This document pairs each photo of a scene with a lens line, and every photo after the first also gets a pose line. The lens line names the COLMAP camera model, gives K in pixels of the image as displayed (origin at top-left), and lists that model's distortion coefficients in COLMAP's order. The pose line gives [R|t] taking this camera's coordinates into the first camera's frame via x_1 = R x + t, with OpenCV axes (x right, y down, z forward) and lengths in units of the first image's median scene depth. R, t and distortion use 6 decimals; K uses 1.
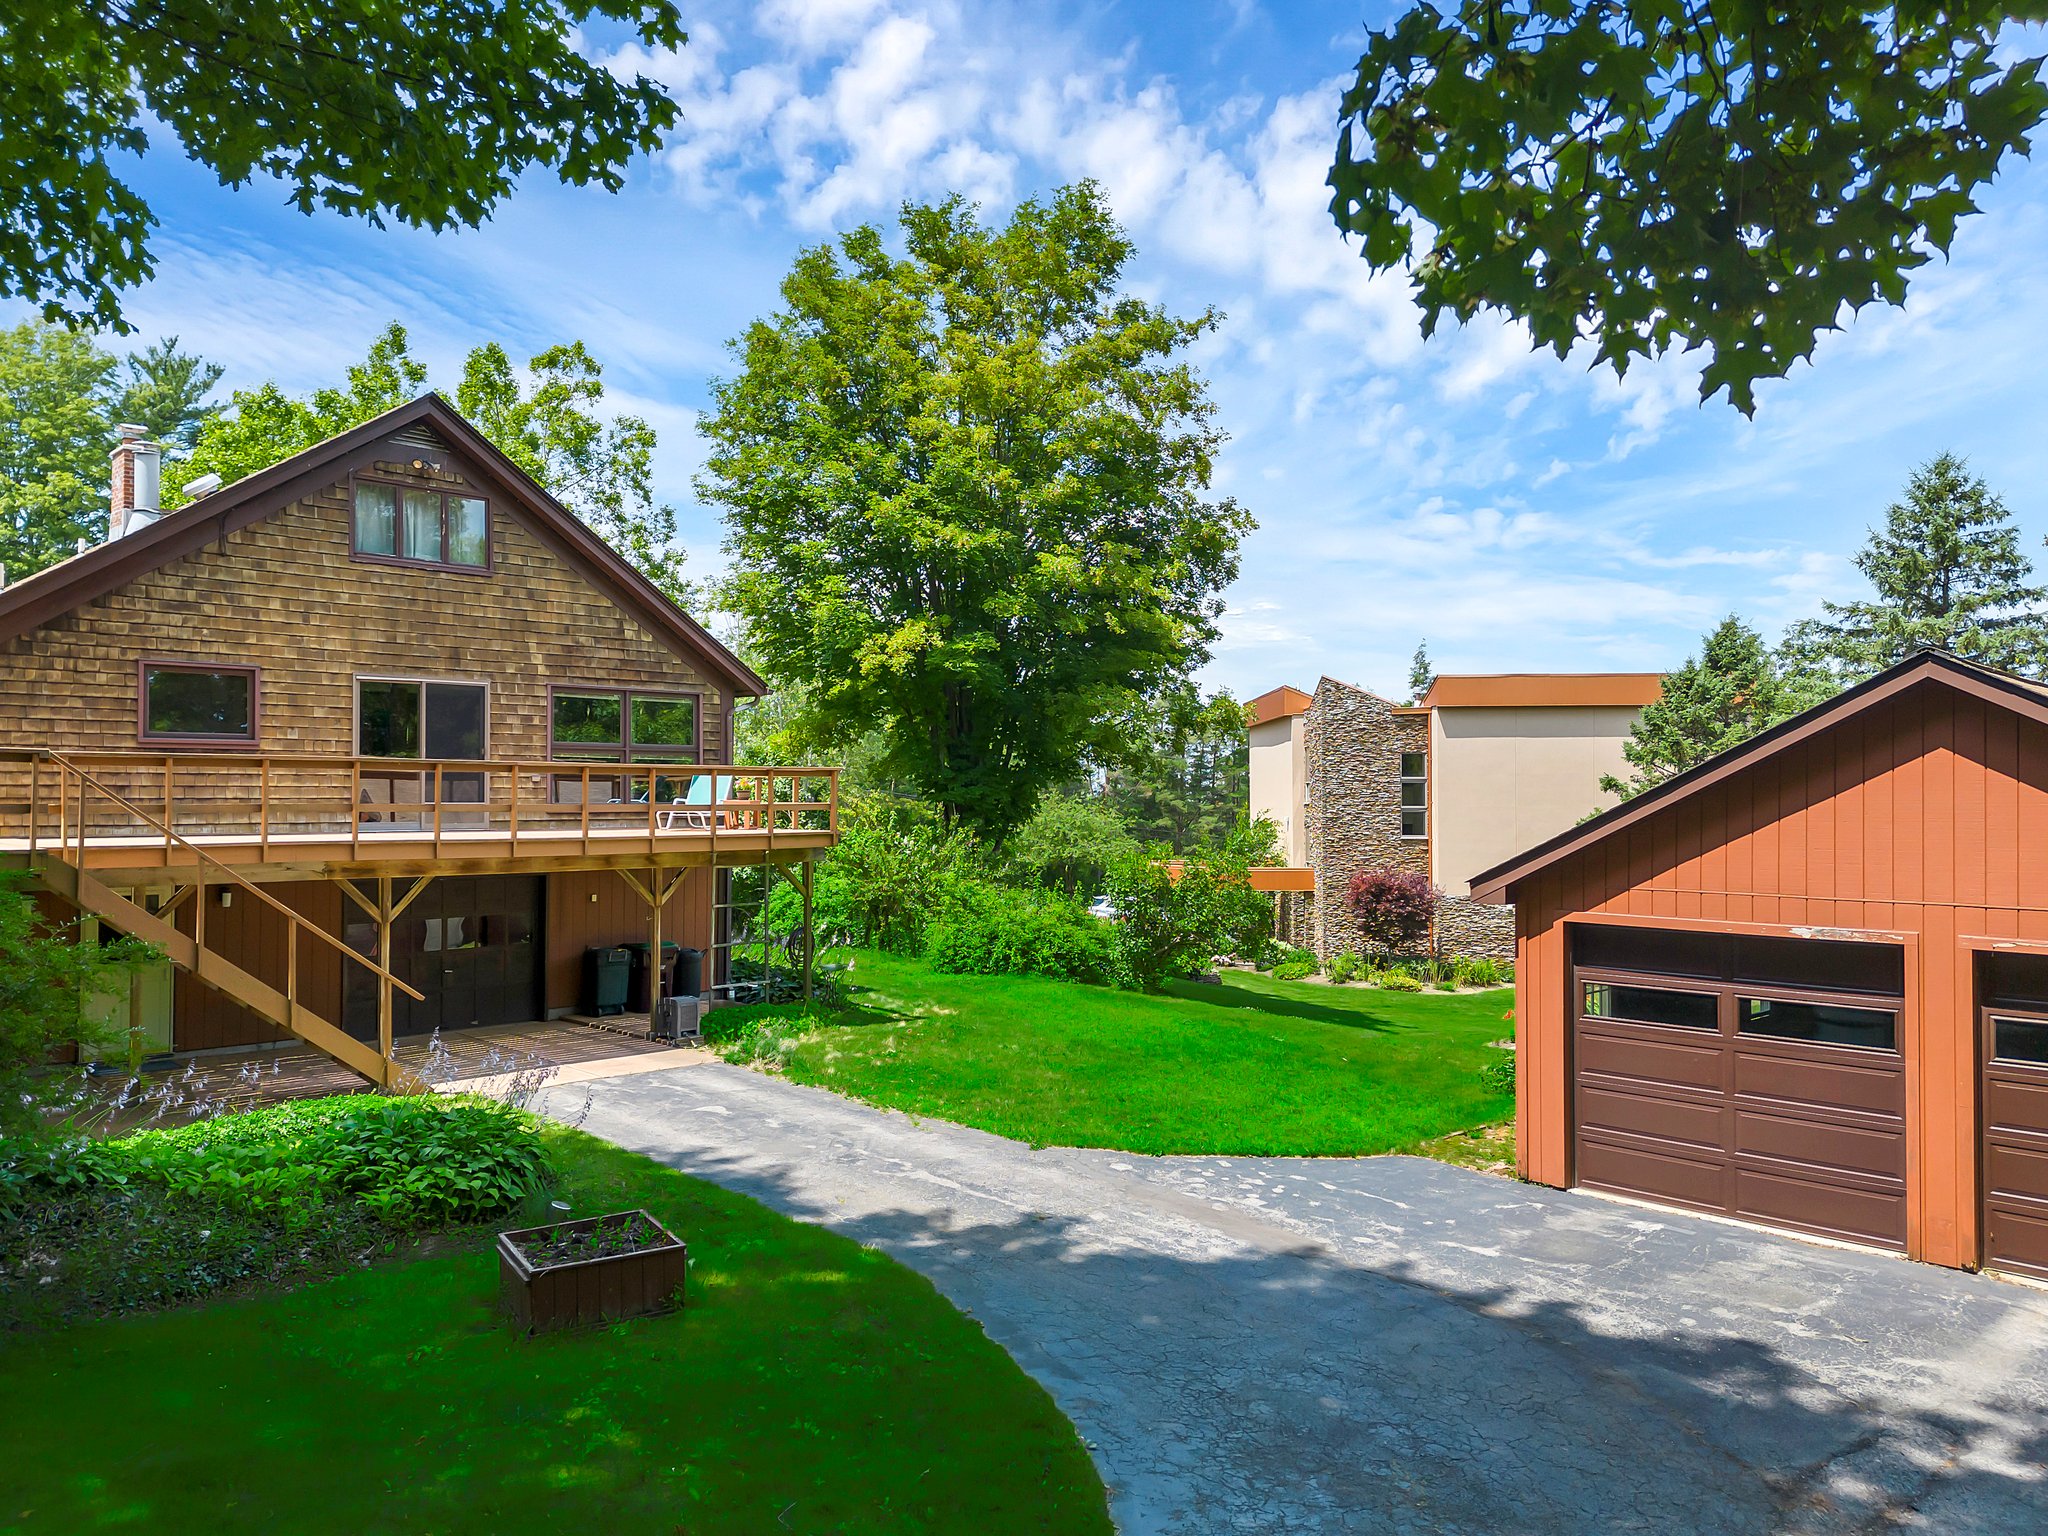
lens RADIAL K [[1453.6, 0, 1018.3], [0, 1453.6, 780.2], [0, 0, 1]] dist [0.067473, -0.056899]
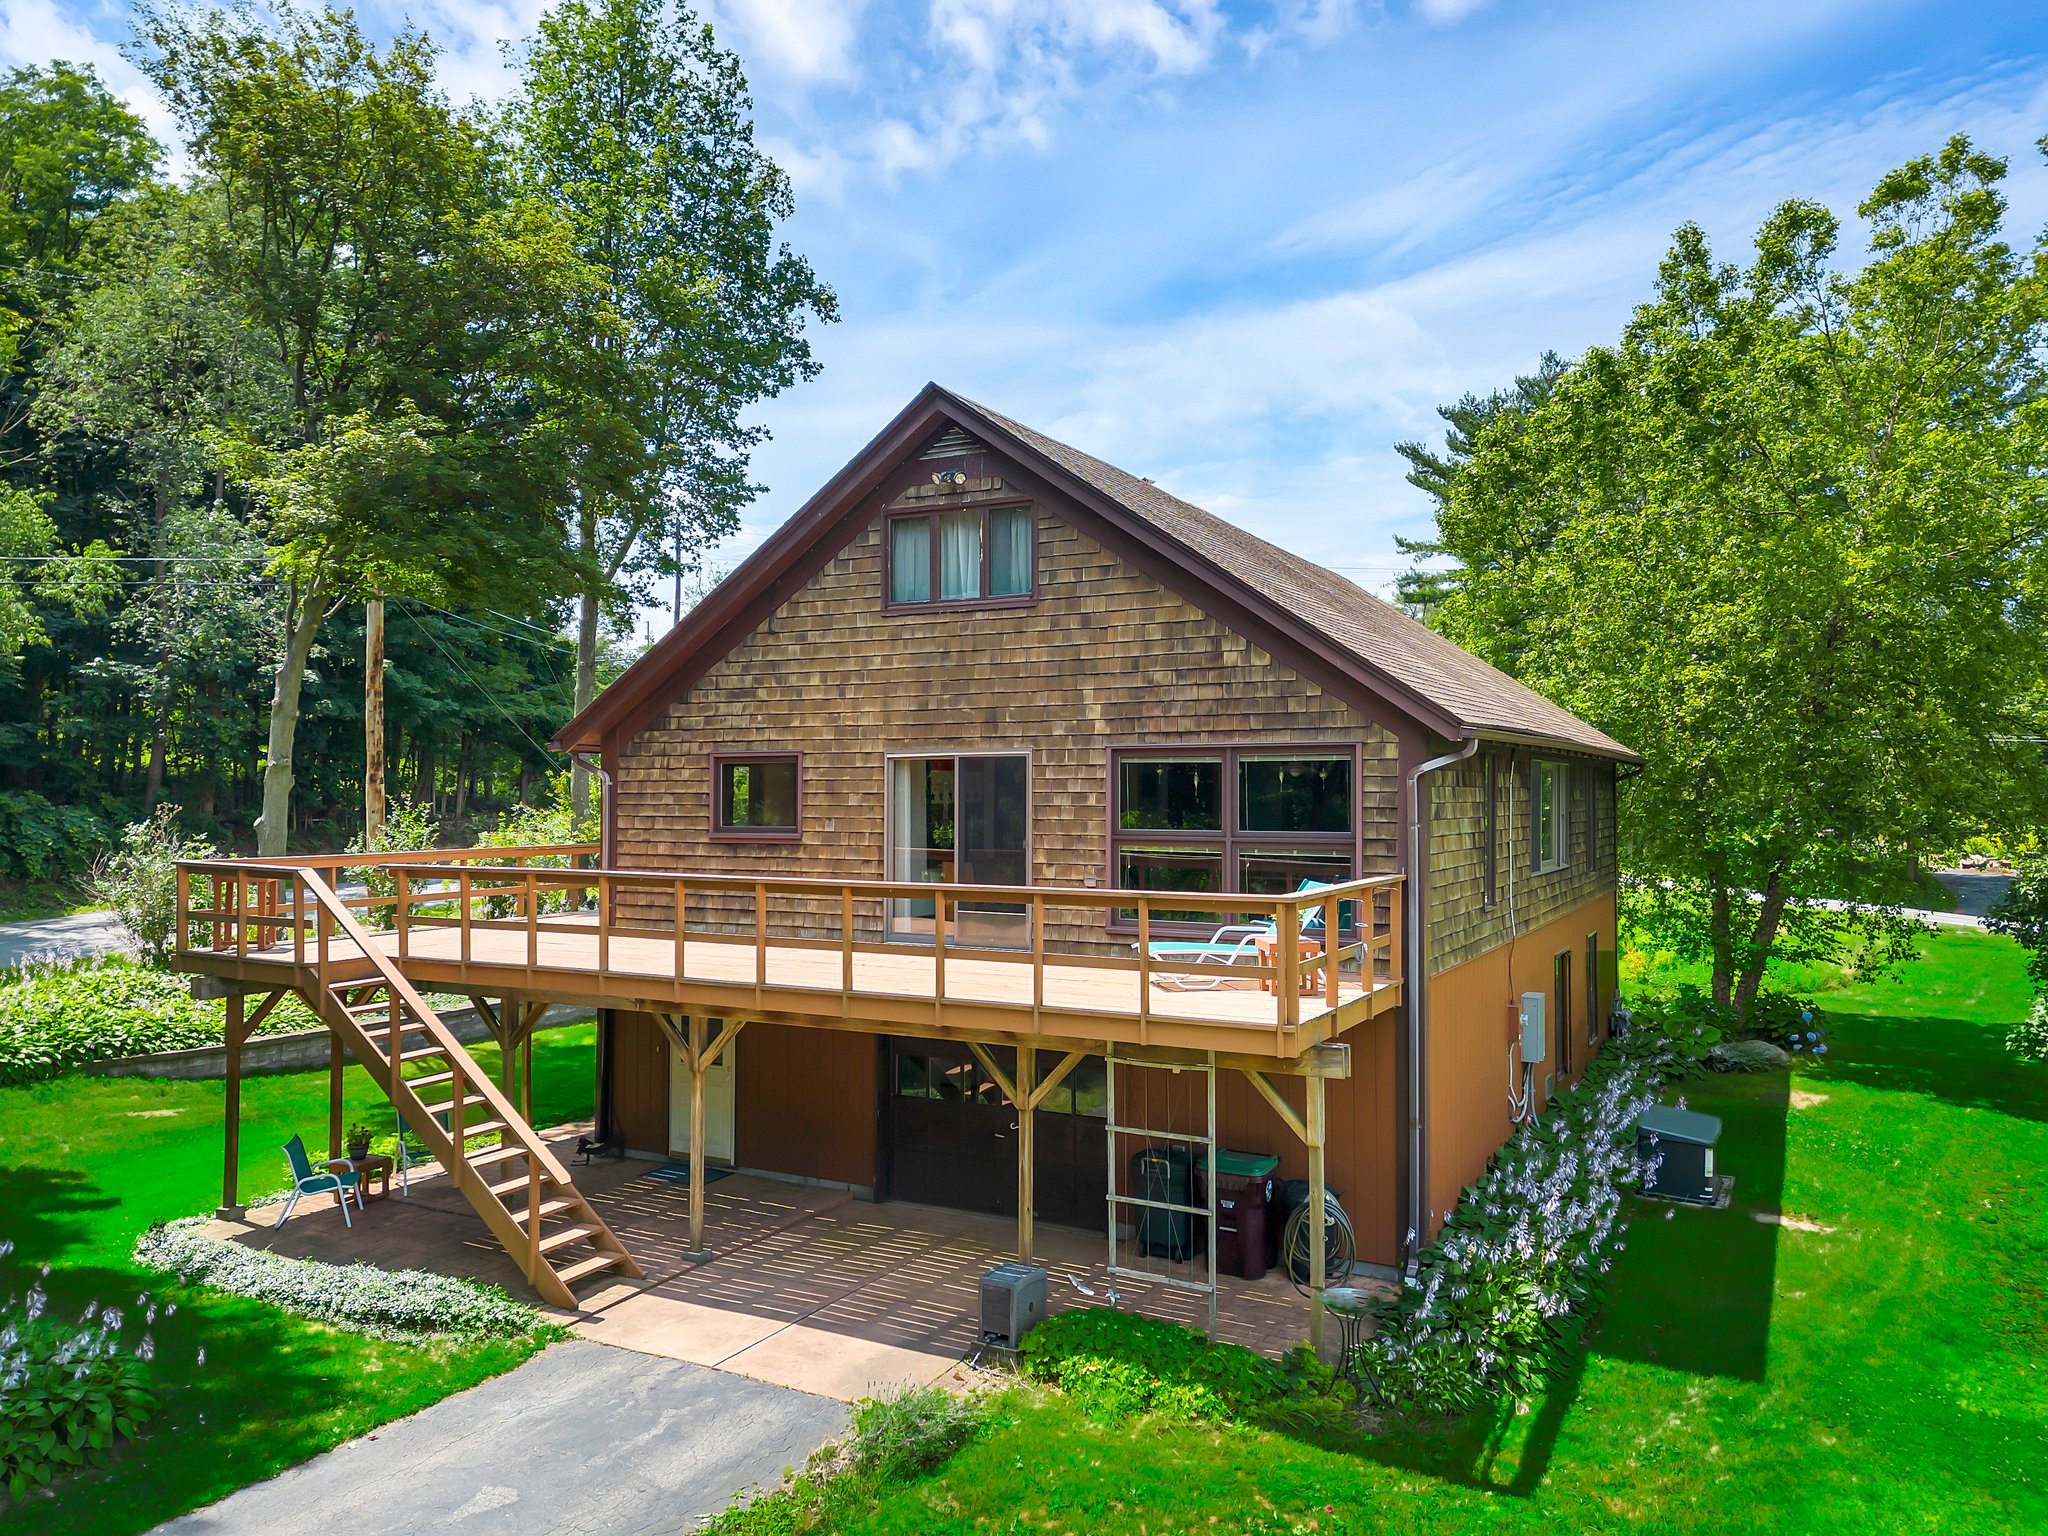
lens RADIAL K [[1453.6, 0, 1024.2], [0, 1453.6, 762.4], [0, 0, 1]] dist [0.067473, -0.056899]
pose [[0.301249, -0.019447, -0.953347, 0.383786], [0.012050, 0.999790, -0.016587, -0.056932], [0.953469, -0.006491, 0.301420, 0.905869]]
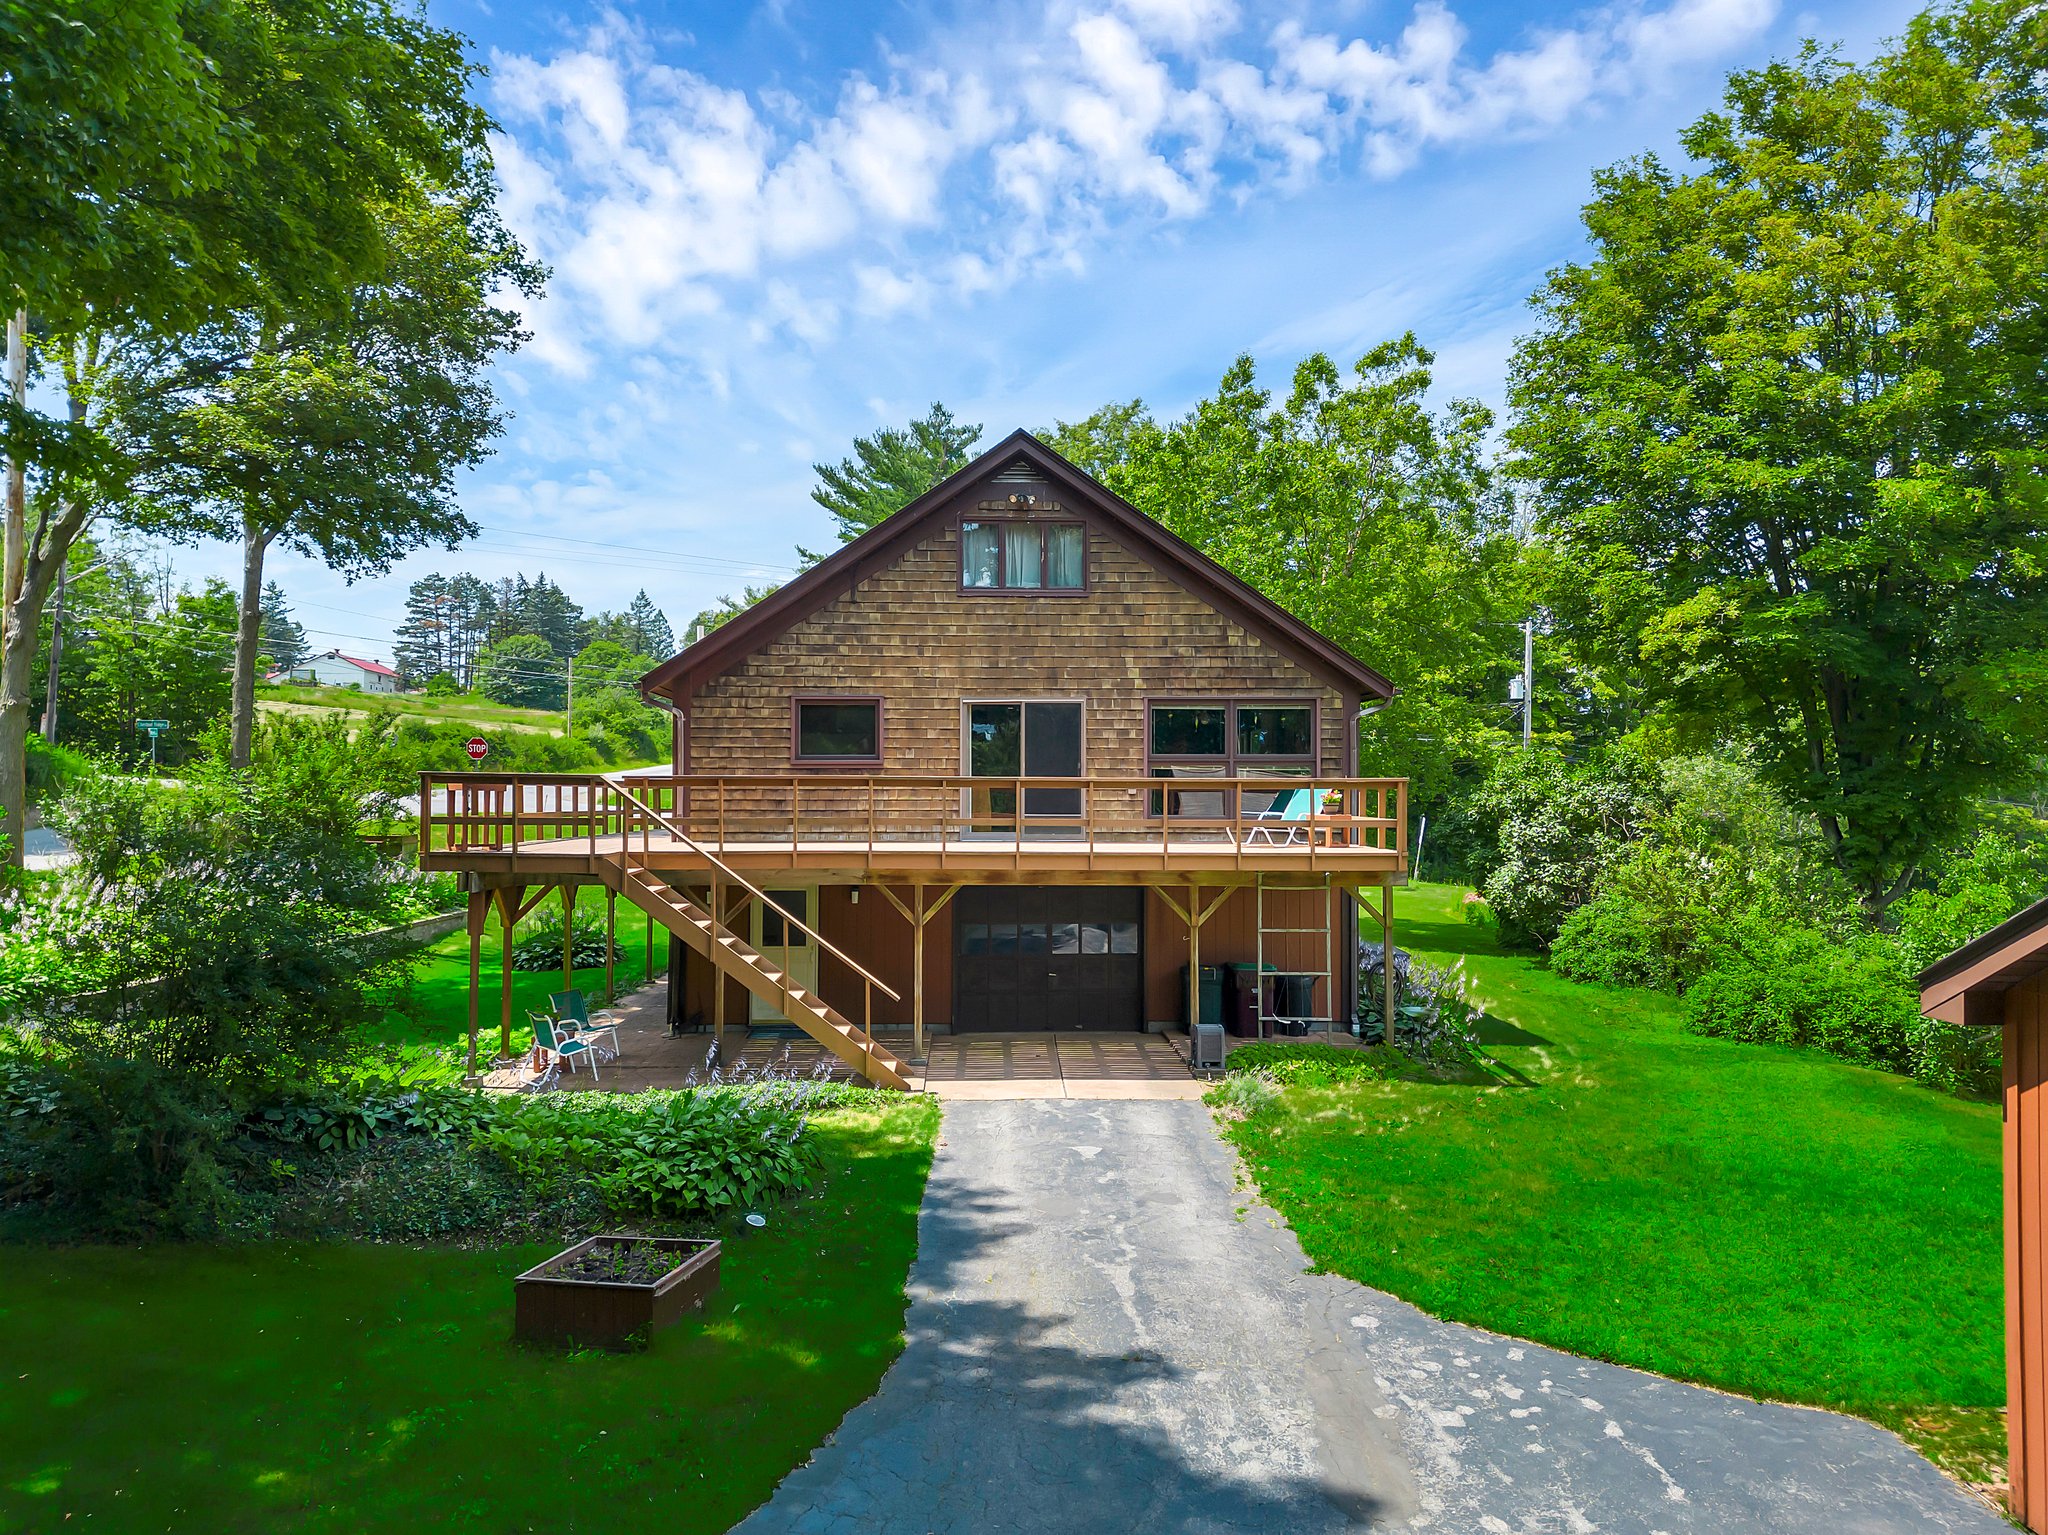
lens RADIAL K [[1453.6, 0, 1020.1], [0, 1453.6, 764.8], [0, 0, 1]] dist [0.067473, -0.056899]
pose [[0.735261, -0.013238, -0.677655, 0.348609], [0.006391, 0.999900, -0.012598, -0.008985], [0.677754, 0.004931, 0.735272, 0.250799]]
